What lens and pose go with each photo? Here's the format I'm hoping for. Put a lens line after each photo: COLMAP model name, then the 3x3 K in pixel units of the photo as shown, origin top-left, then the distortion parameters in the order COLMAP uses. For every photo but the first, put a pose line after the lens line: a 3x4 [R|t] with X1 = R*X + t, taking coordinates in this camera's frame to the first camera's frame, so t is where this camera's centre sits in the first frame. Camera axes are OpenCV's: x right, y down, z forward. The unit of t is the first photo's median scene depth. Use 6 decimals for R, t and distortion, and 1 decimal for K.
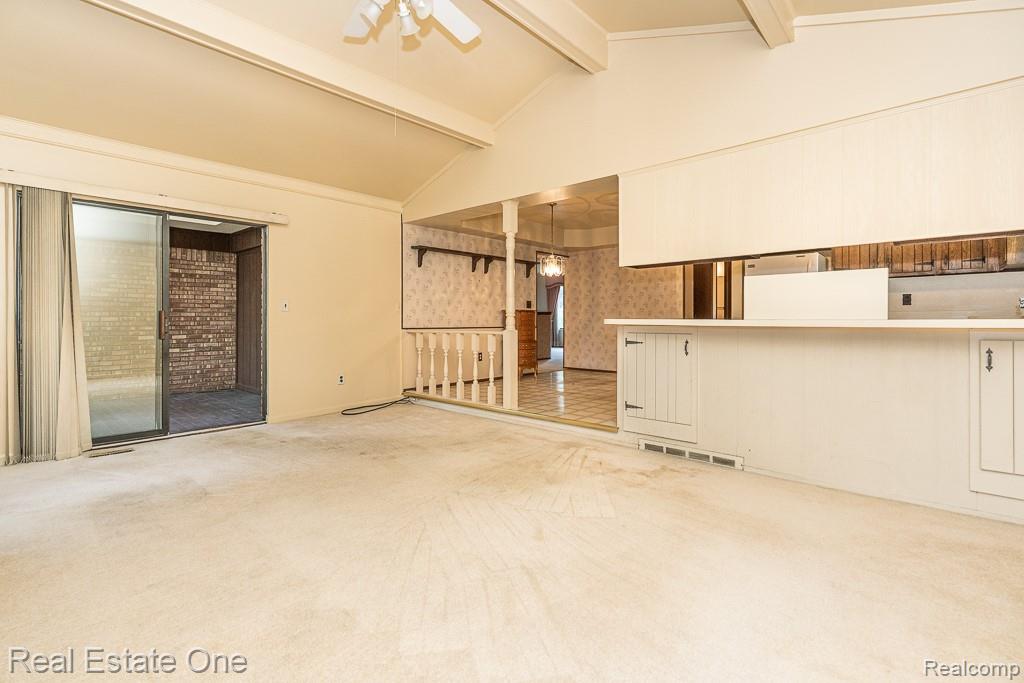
lens RADIAL K [[472.3, 0, 523.7], [0, 472.3, 319.1], [0, 0, 1]] dist [-0.000051, 0.000007]
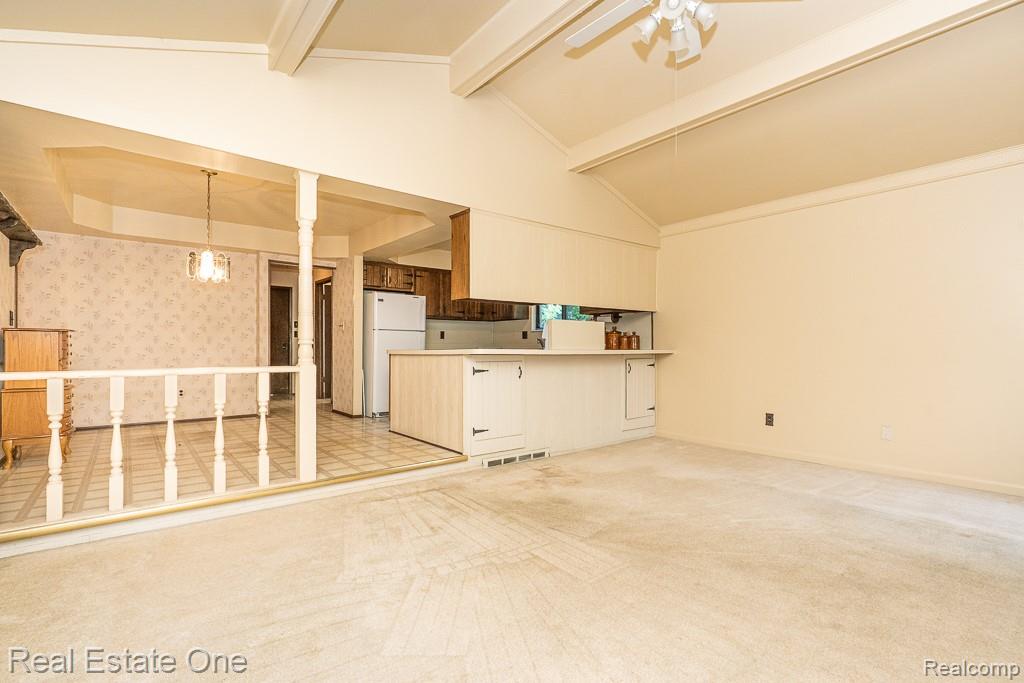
lens RADIAL K [[473.9, 0, 510.4], [0, 473.9, 349.1], [0, 0, 1]] dist [0.000982, 0.000032]
pose [[0.172307, -0.000054, 0.985043, -0.807155], [-0.005986, 0.999981, 0.001102, -0.001621], [-0.985025, -0.006087, 0.172303, 0.741636]]
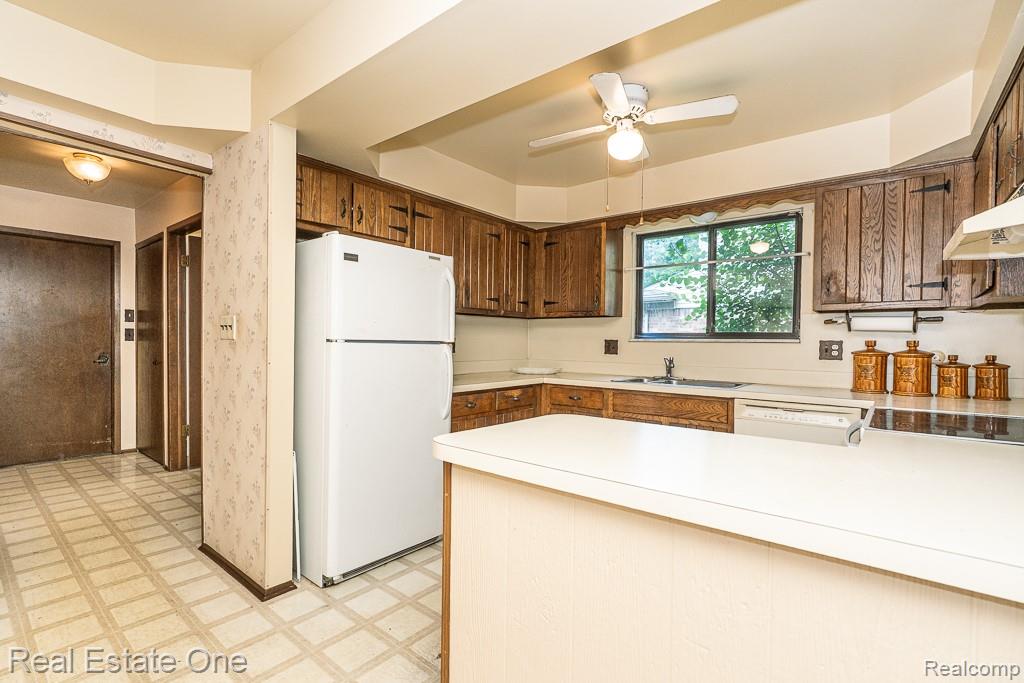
lens RADIAL K [[473.9, 0, 510.4], [0, 473.9, 349.1], [0, 0, 1]] dist [0.000982, 0.000032]
pose [[-0.032917, -0.012589, 0.999379, 0.129646], [-0.015809, 0.999802, 0.012074, -0.064214], [-0.999333, -0.015402, -0.033109, 1.281912]]
